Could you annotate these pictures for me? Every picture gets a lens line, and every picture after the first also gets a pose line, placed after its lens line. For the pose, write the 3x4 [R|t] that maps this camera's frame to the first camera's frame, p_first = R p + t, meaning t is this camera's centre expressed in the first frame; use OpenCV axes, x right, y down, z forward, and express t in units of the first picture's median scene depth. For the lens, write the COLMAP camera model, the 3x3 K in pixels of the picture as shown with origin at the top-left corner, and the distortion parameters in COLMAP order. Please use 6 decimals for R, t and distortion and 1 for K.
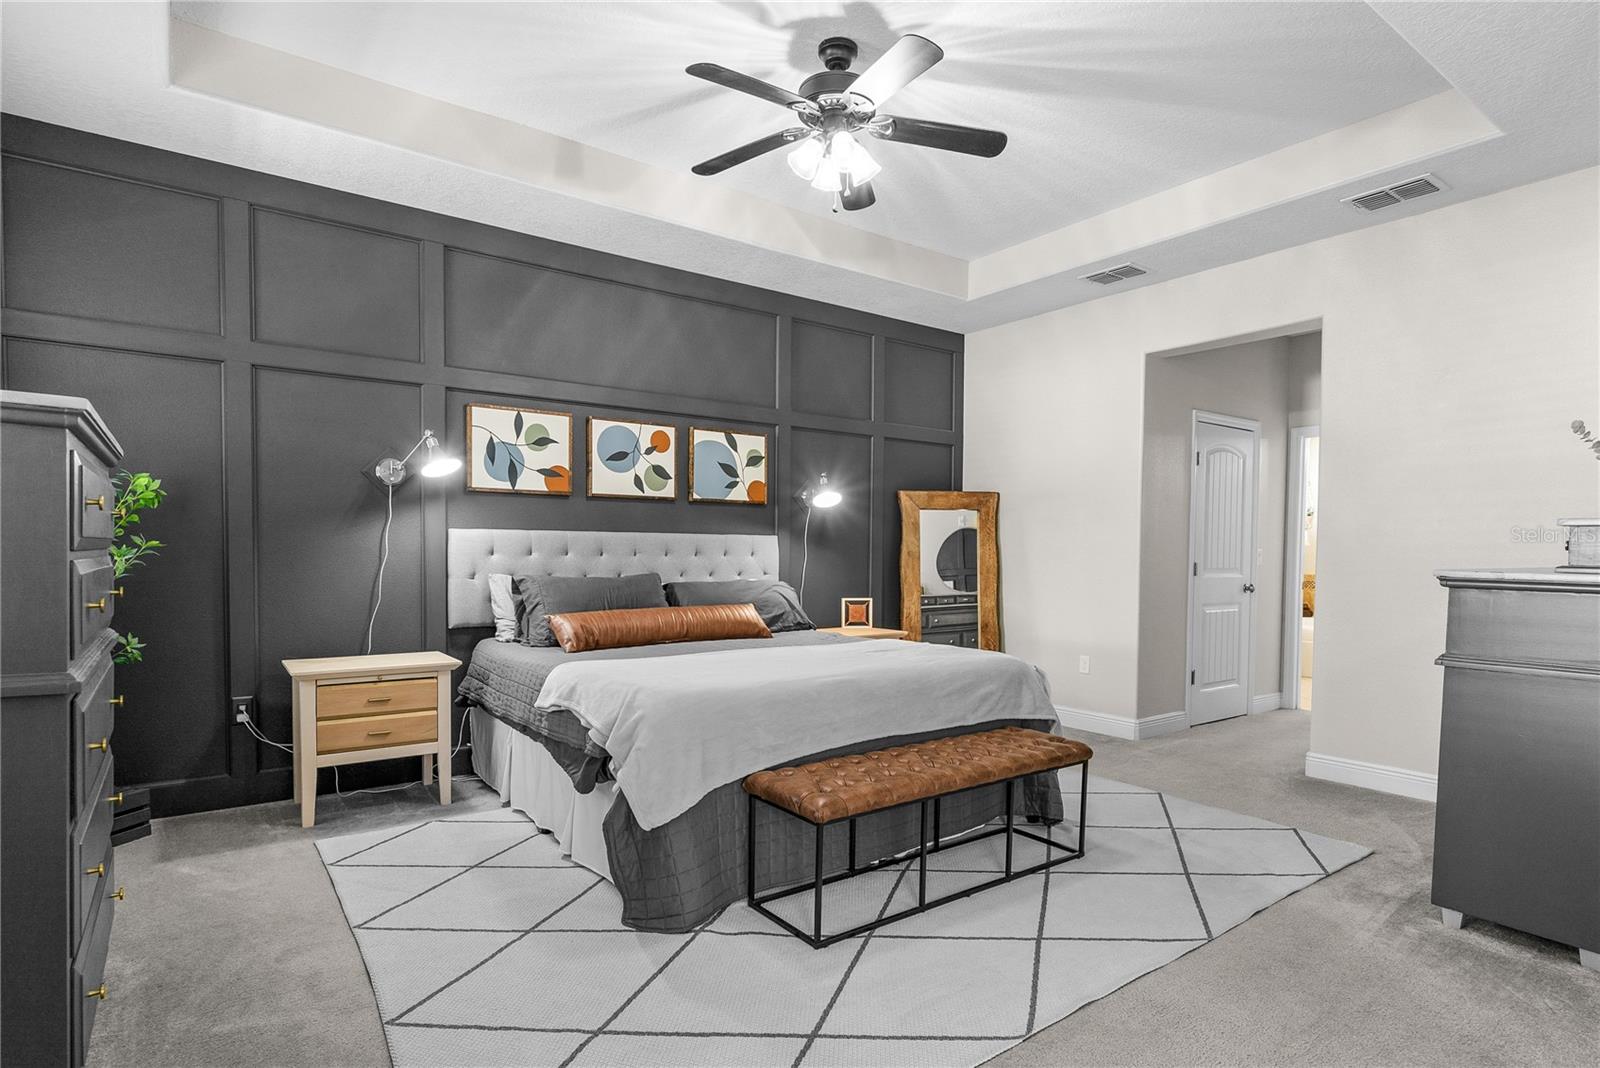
lens RADIAL K [[827.8, 0, 831.0], [0, 827.8, 572.2], [0, 0, 1]] dist [-0.007261, 0.002758]
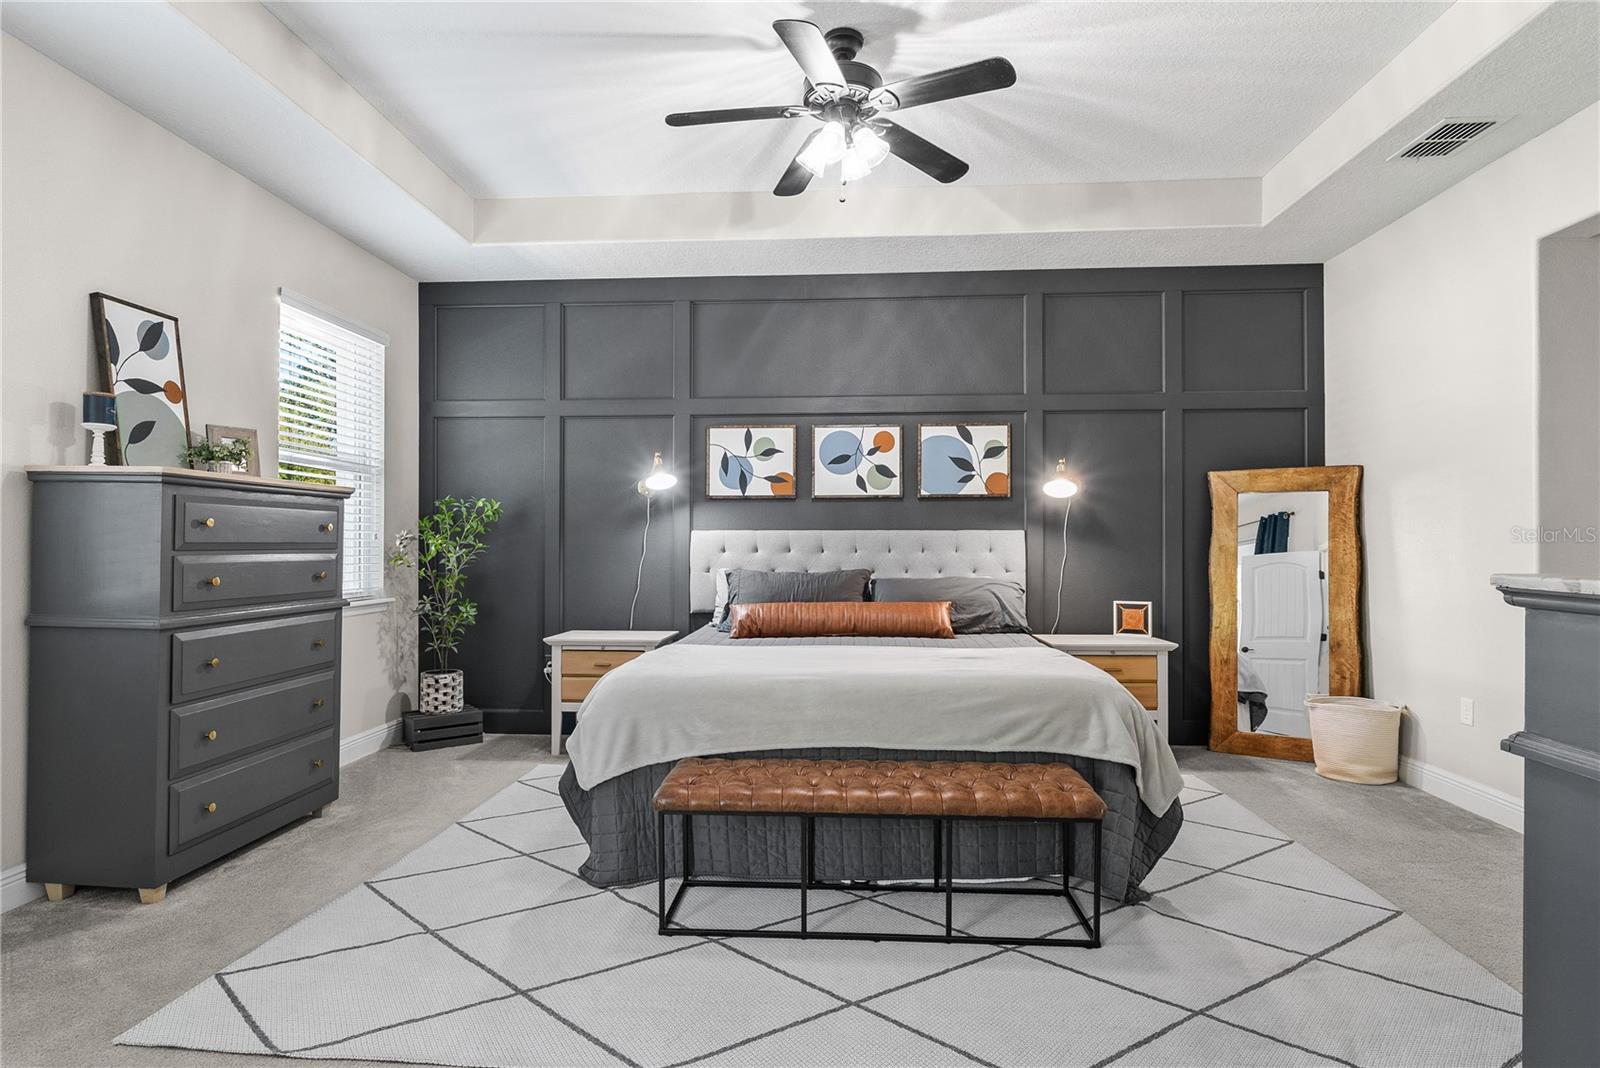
lens RADIAL K [[827.8, 0, 805.1], [0, 827.8, 532.6], [0, 0, 1]] dist [-0.007261, 0.002758]
pose [[0.764531, -0.018569, -0.644320, 0.400331], [-0.009887, 0.999130, -0.040526, -0.001909], [0.644512, 0.037354, 0.763681, 0.158599]]
